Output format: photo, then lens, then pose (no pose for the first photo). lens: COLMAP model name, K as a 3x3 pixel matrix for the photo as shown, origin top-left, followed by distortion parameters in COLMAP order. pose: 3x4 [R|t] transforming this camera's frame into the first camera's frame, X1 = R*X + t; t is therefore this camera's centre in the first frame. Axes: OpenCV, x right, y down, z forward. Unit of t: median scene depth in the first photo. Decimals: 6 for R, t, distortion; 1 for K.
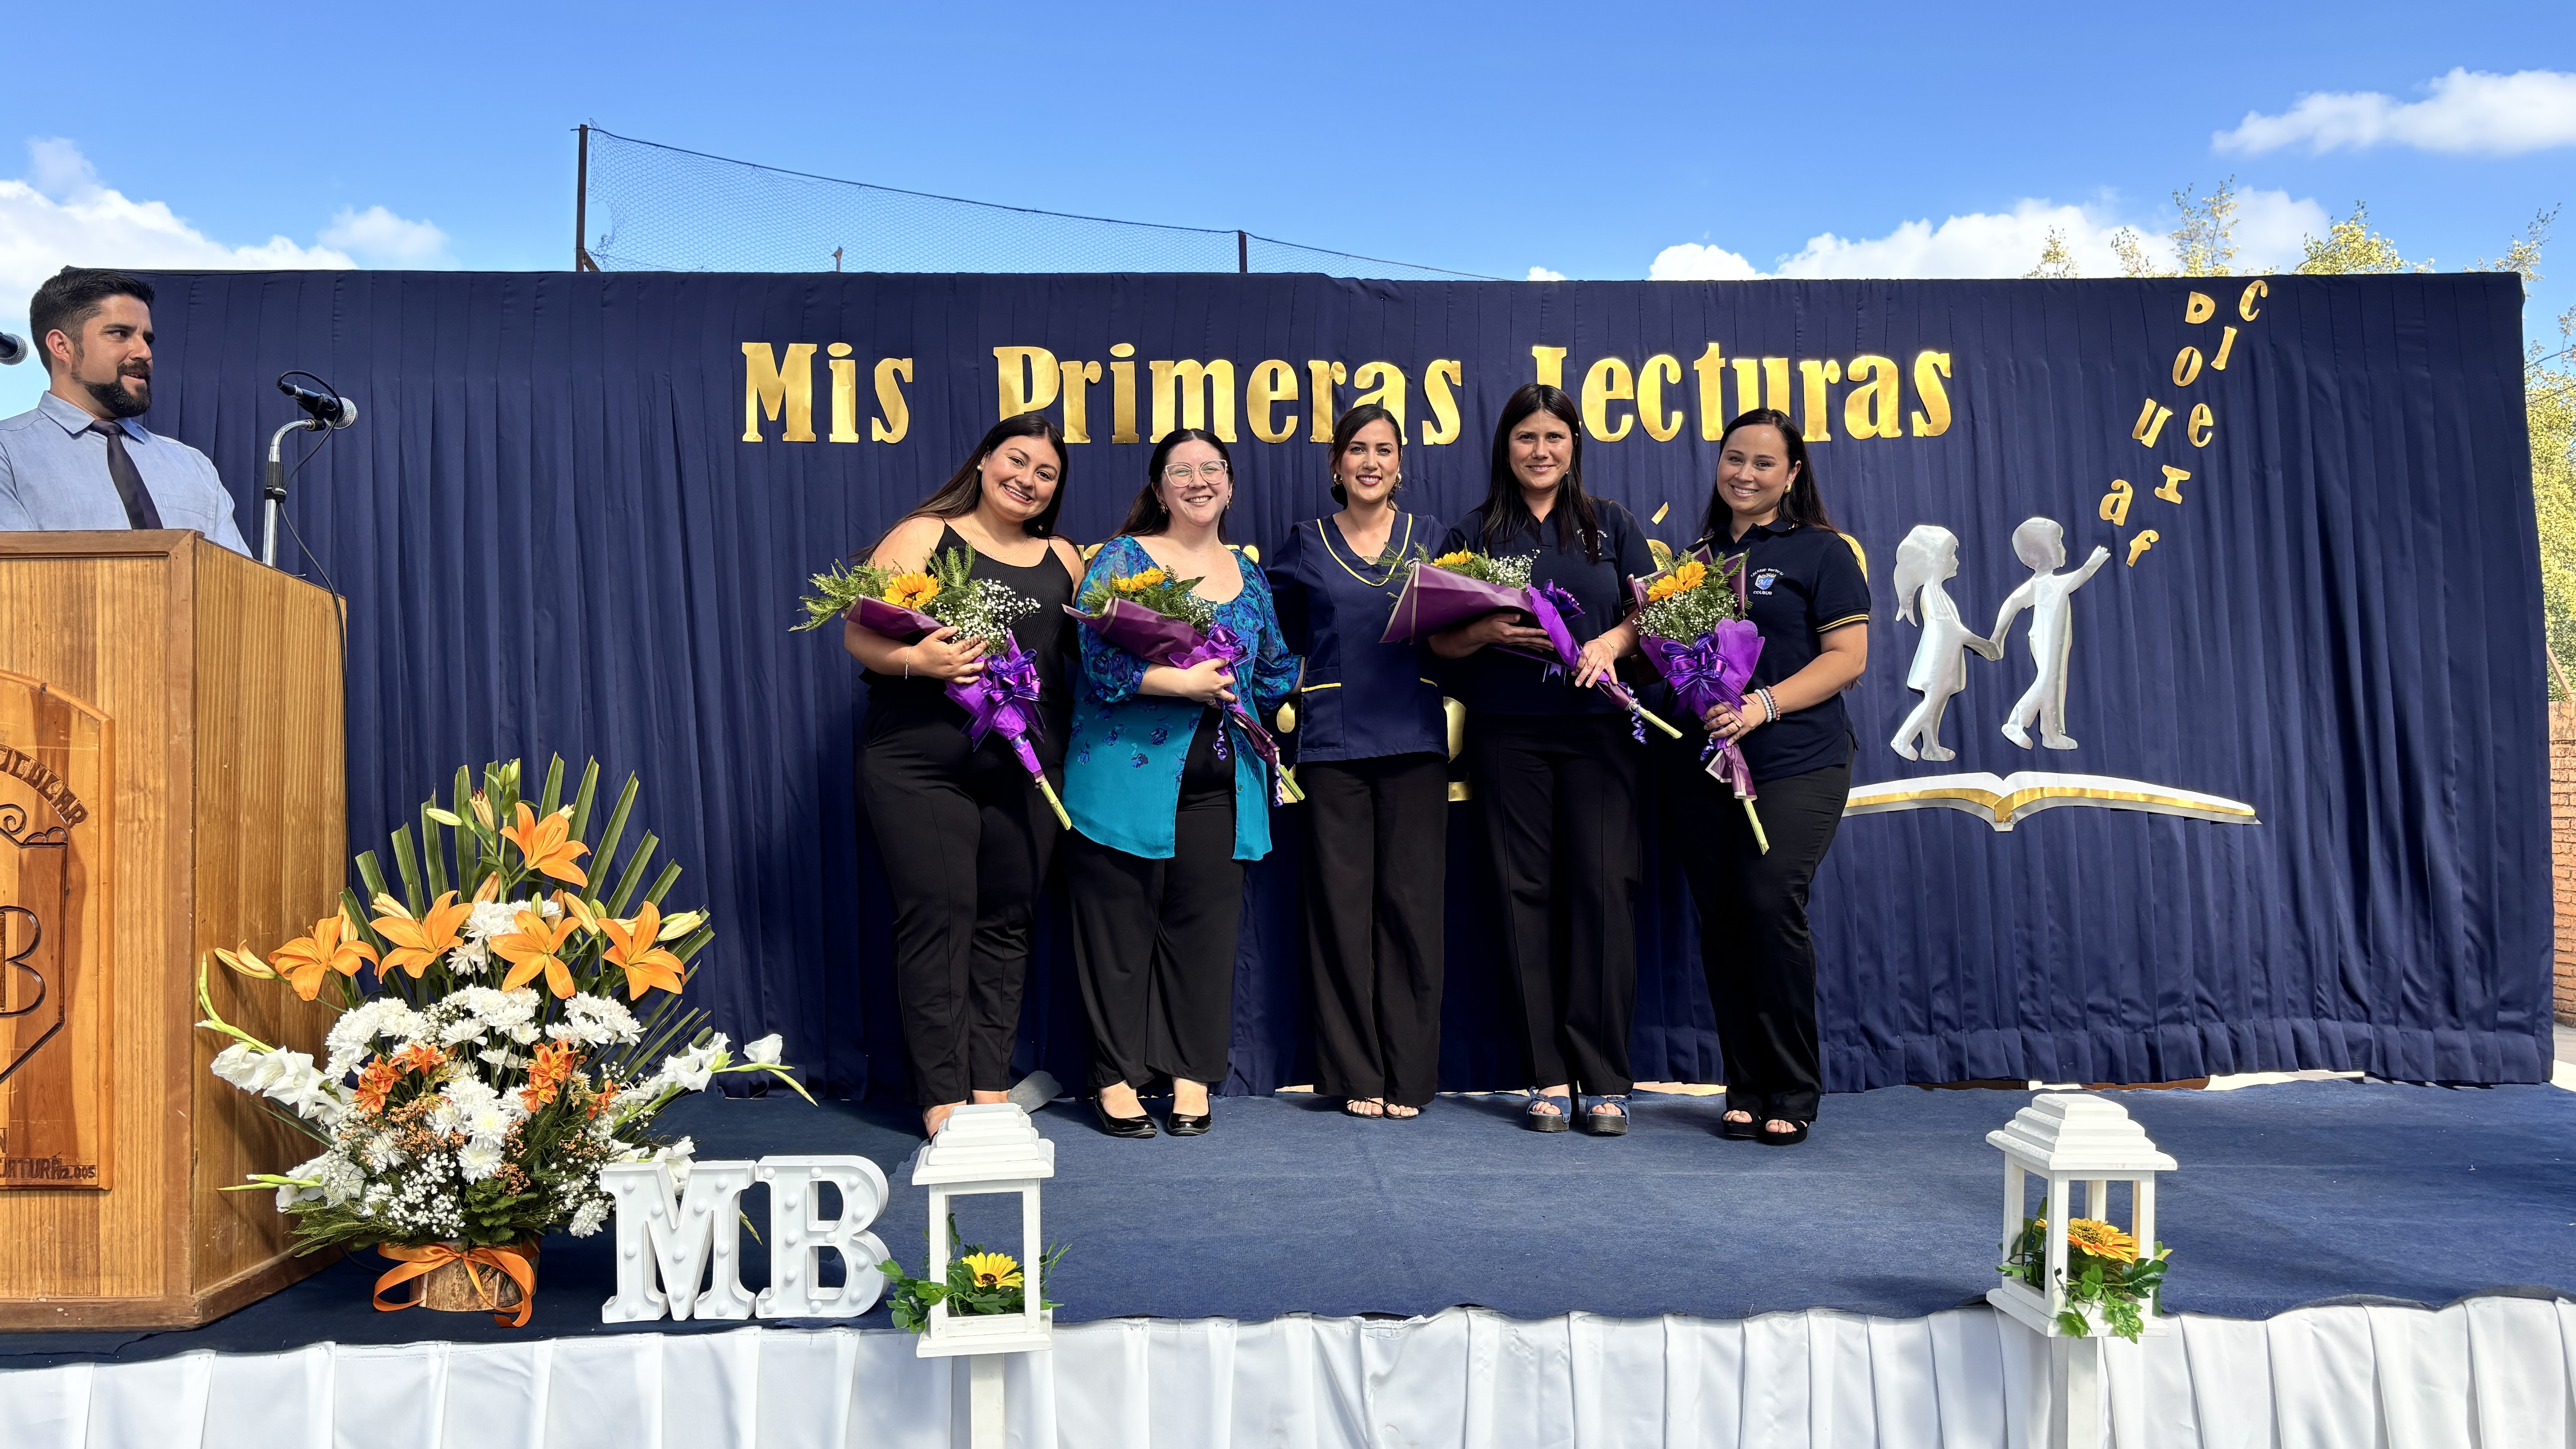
lens RADIAL K [[1918.6, 0, 1324.4], [0, 1918.6, 729.3], [0, 0, 1]] dist [0.021649, 0.004733]
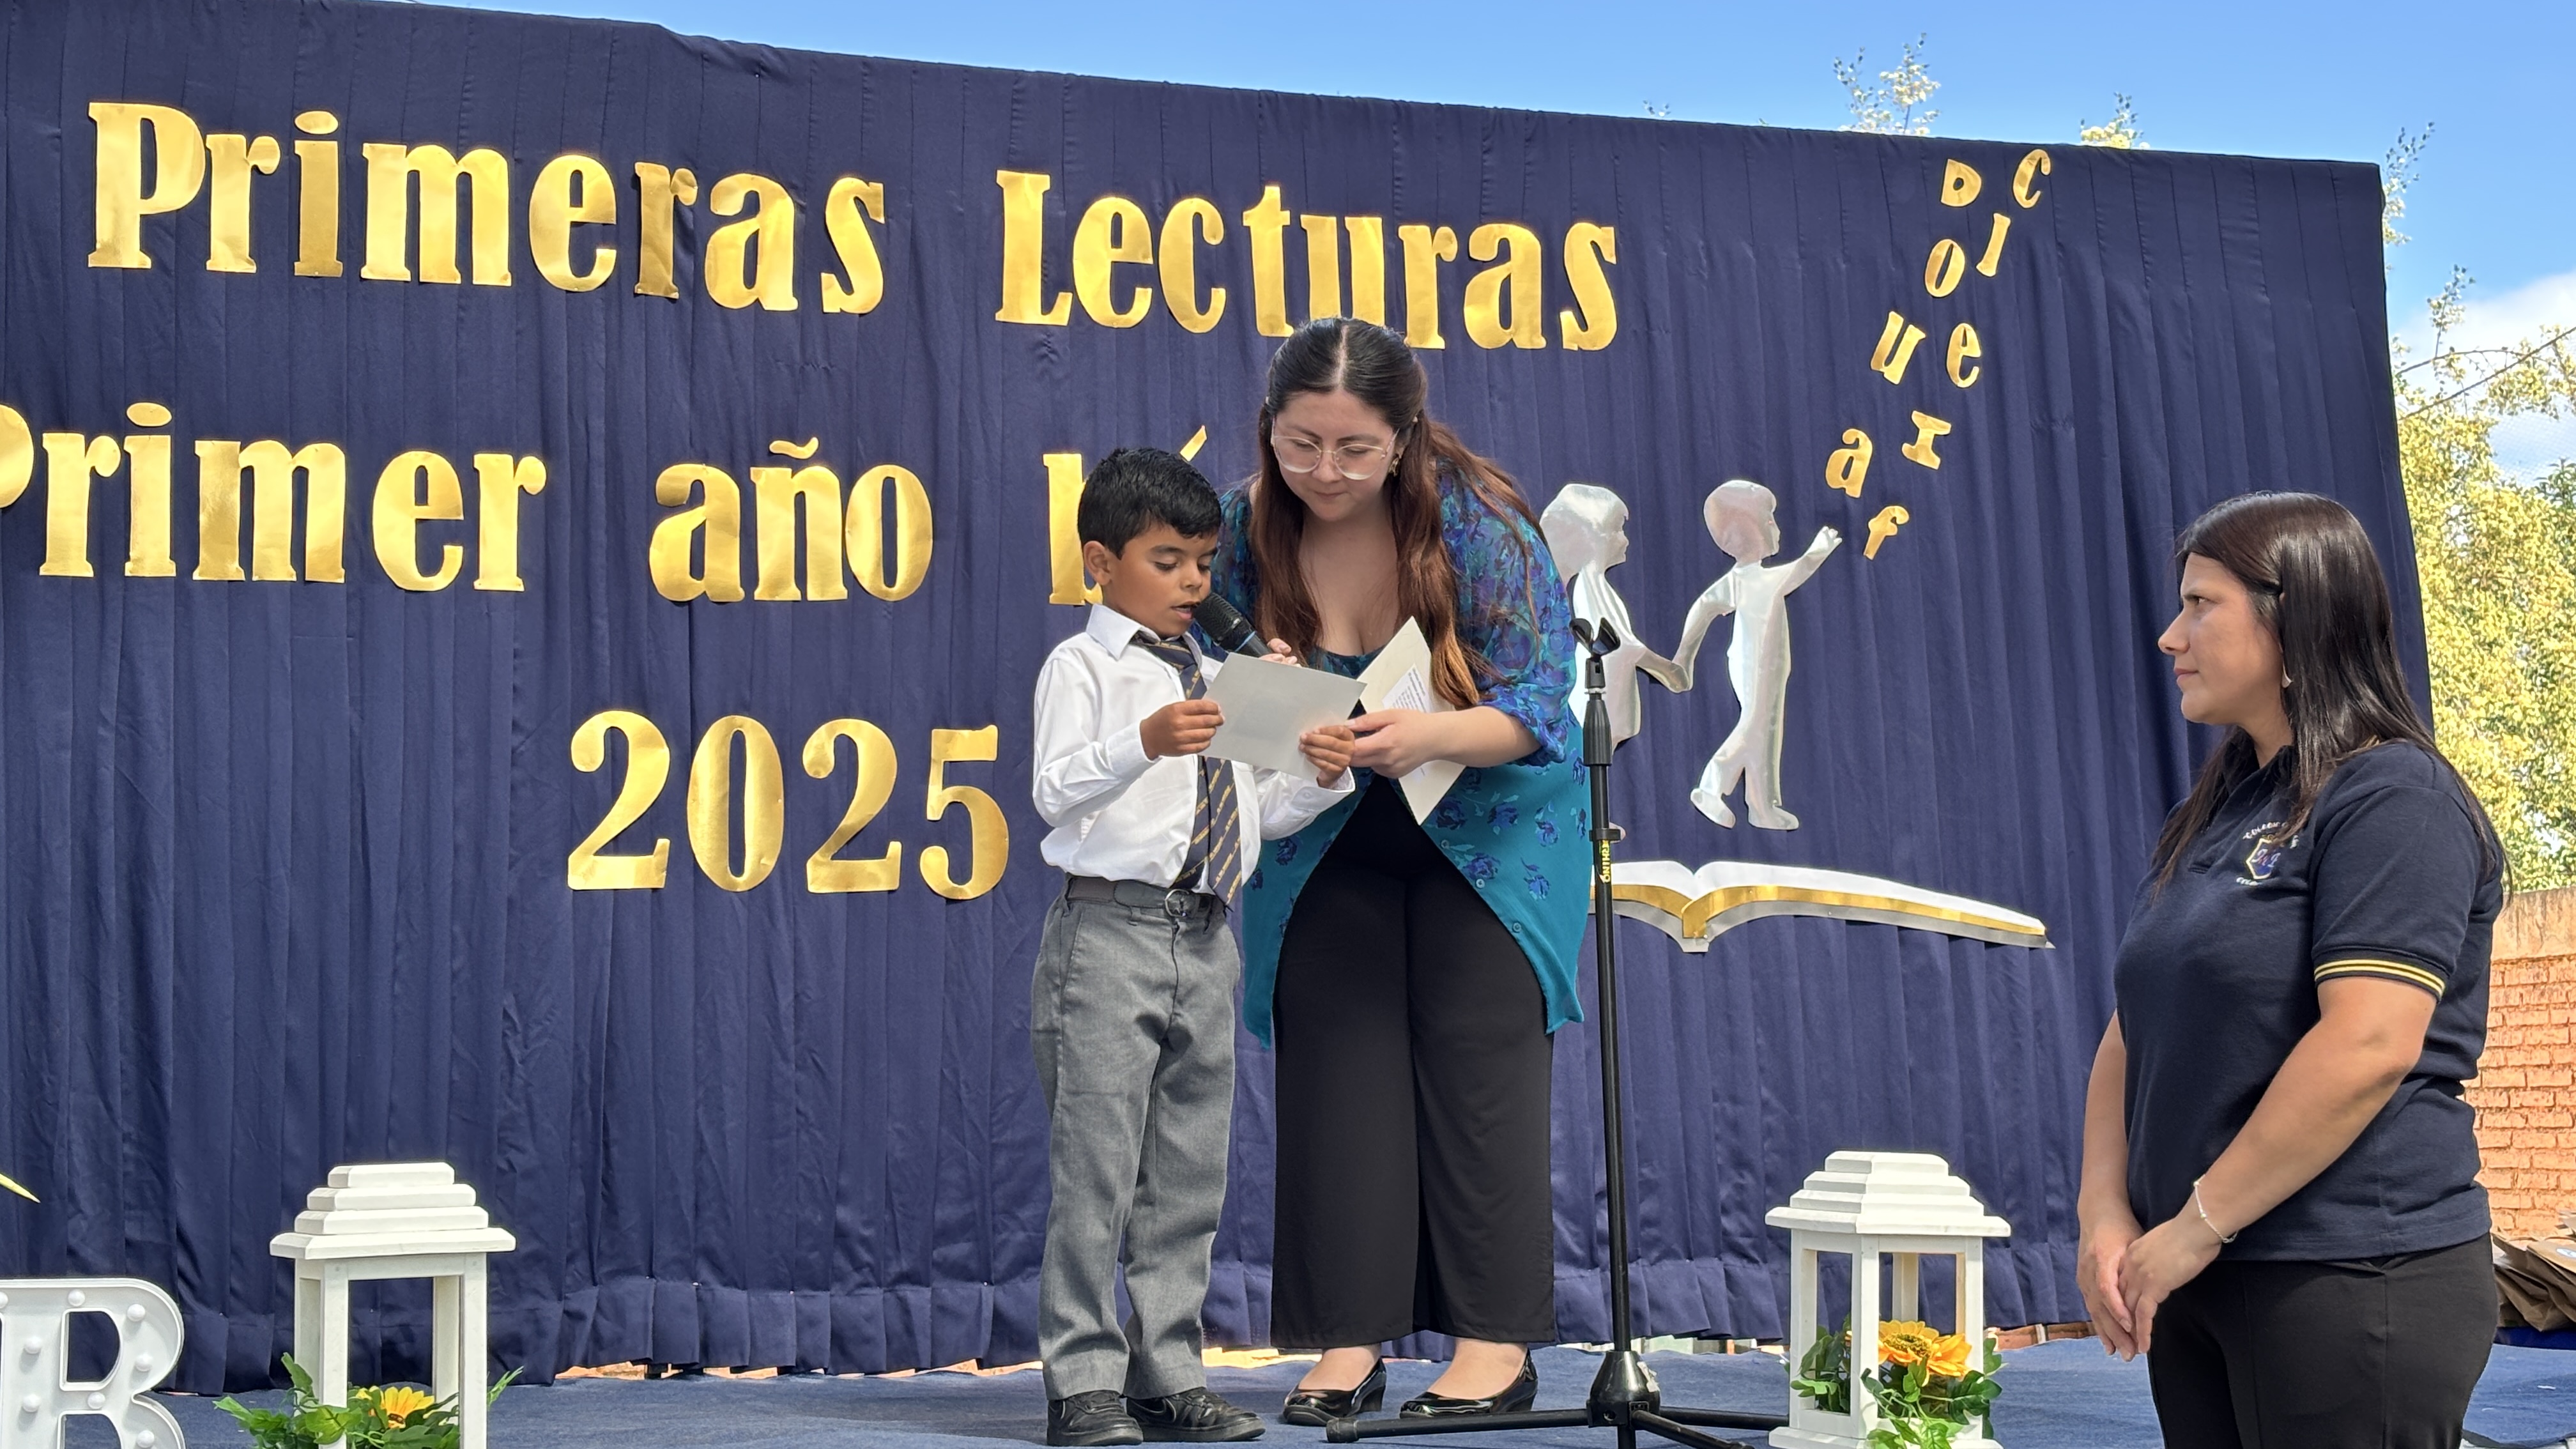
lens RADIAL K [[3800.2, 0, 1298.8], [0, 3800.2, 702.6], [0, 0, 1]] dist [0.226665, -0.933686]
pose [[0.961147, 0.029254, 0.274484, -0.135098], [-0.004716, 0.995964, -0.089633, 0.085821], [-0.275998, 0.084856, 0.957405, -0.209799]]
